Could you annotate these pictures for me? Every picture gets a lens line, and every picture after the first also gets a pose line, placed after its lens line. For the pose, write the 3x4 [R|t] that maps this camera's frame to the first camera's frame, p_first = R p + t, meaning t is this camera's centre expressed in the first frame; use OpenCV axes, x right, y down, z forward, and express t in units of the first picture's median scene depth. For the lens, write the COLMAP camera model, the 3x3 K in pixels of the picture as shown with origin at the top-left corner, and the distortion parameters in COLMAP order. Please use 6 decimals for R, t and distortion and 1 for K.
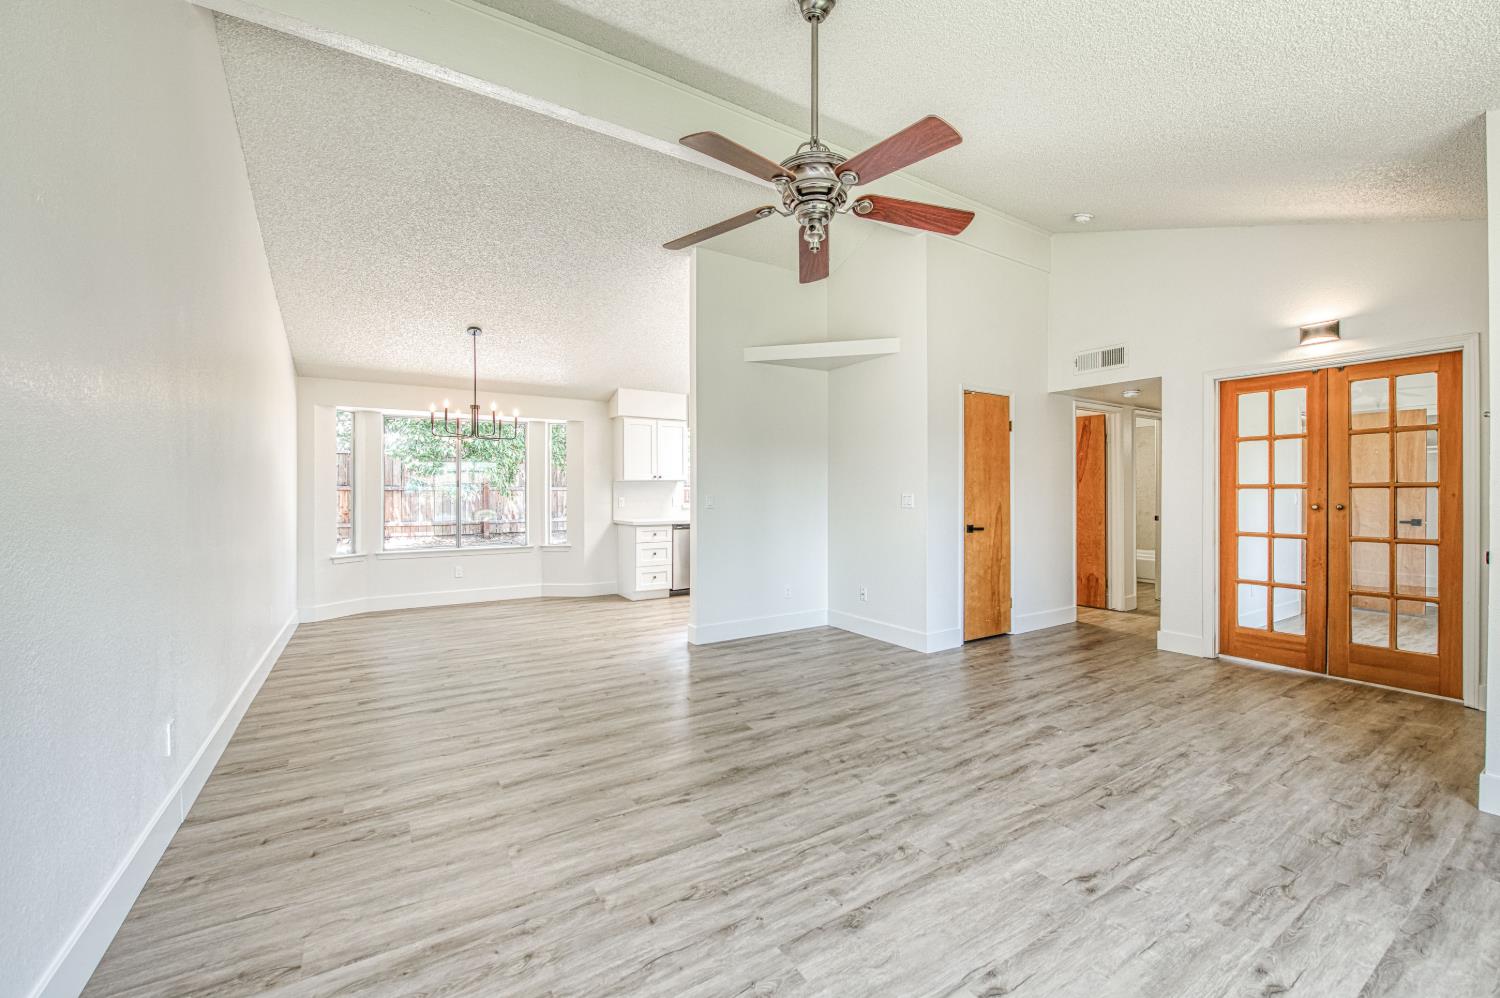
lens RADIAL K [[598.7, 0, 753.4], [0, 598.7, 492.8], [0, 0, 1]] dist [-0.006501, -0.000255]
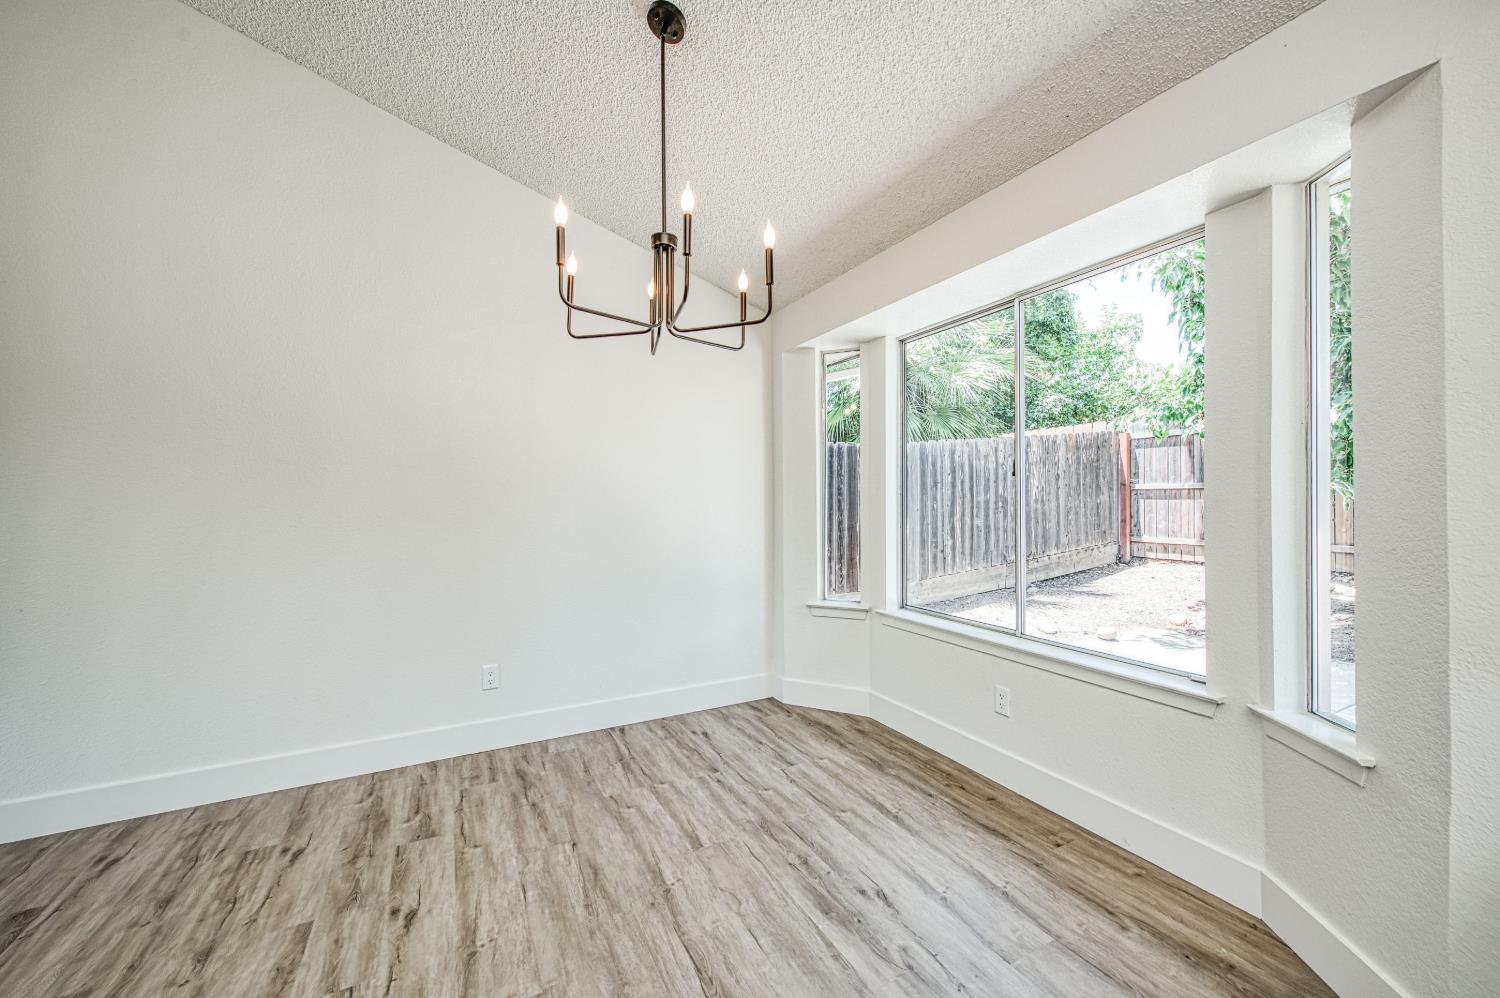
lens RADIAL K [[588.7, 0, 754.1], [0, 588.7, 486.3], [0, 0, 1]] dist [-0.000316, -0.000439]
pose [[-0.072919, -0.014838, -0.997228, -0.212252], [0.007271, 0.999855, -0.015409, 0.005094], [0.997311, -0.008375, -0.072800, 1.734438]]
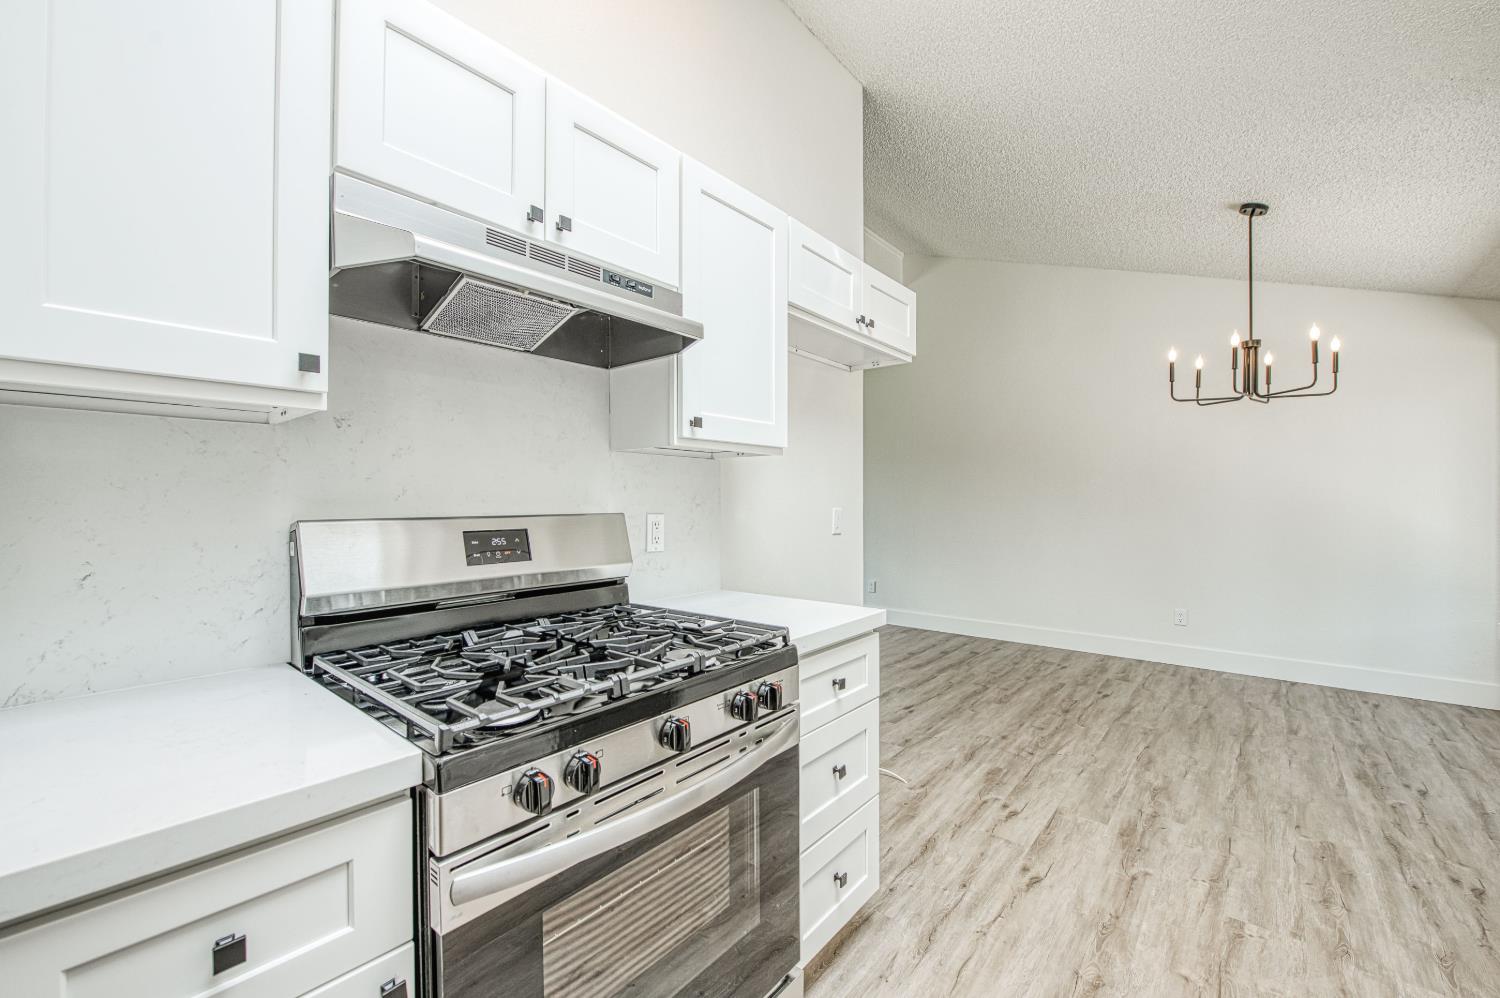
lens RADIAL K [[608.9, 0, 753.7], [0, 608.9, 499.1], [0, 0, 1]] dist [-0.010733, -0.001000]
pose [[-0.950395, 0.002096, -0.311039, 0.255666], [0.002523, 0.999996, -0.000970, 0.005683], [0.311036, -0.001707, -0.950397, 2.253940]]
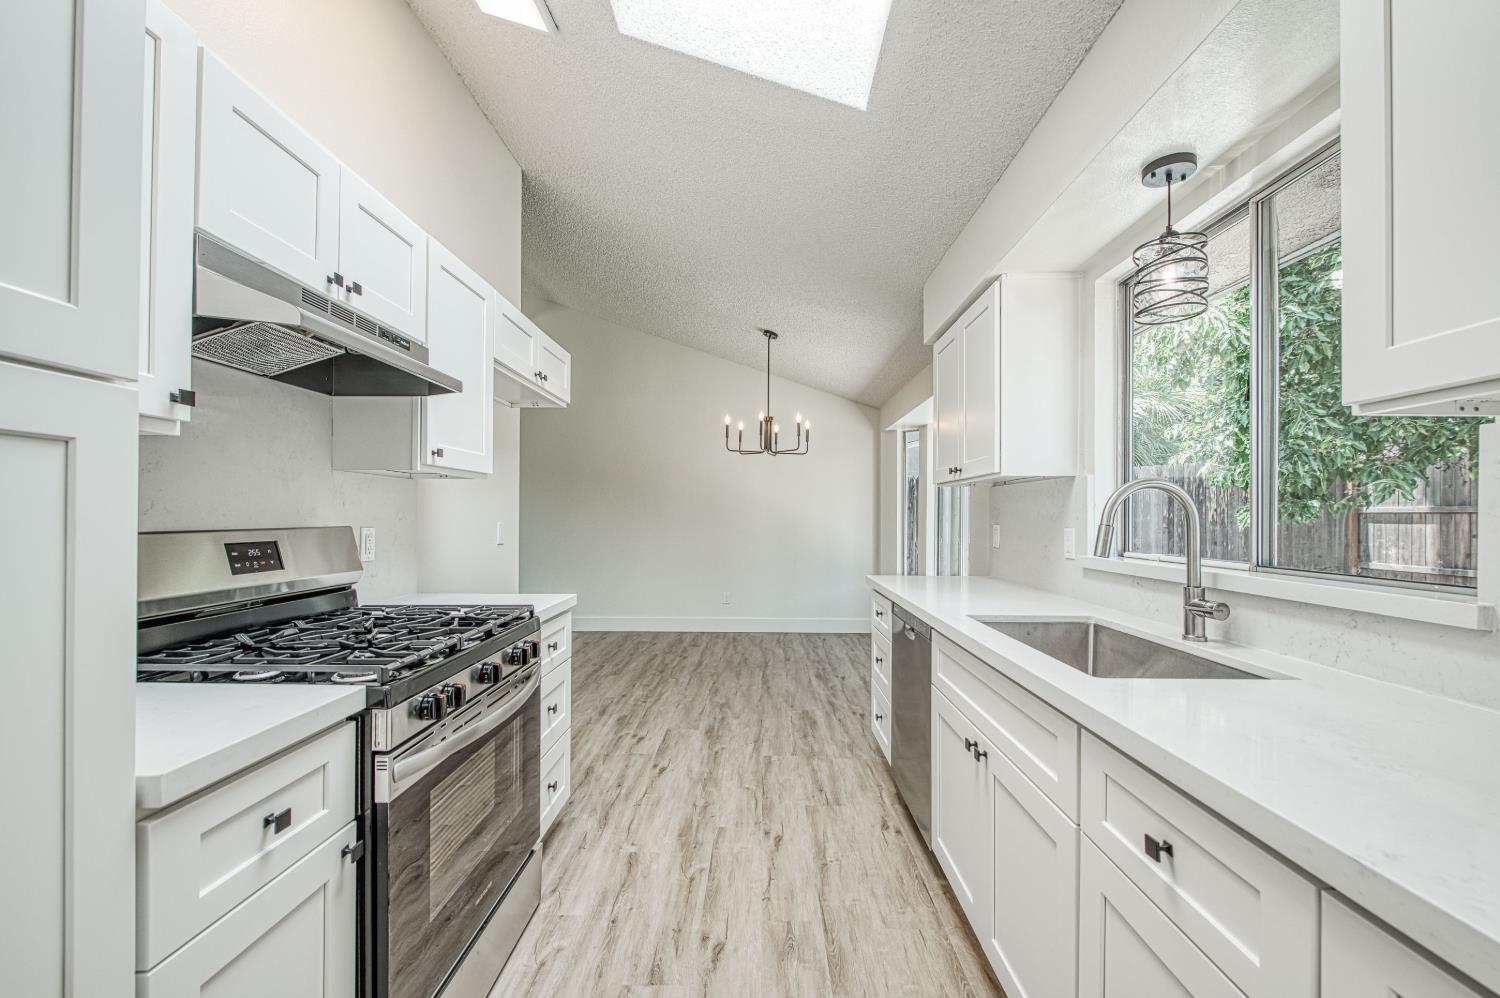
lens RADIAL K [[585.0, 0, 755.6], [0, 585.0, 512.6], [0, 0, 1]] dist [-0.009170, -0.000210]
pose [[-0.538631, -0.005337, -0.842525, 0.455800], [-0.001494, 0.999984, -0.005379, 0.005857], [0.842540, -0.001638, -0.538631, 2.351361]]
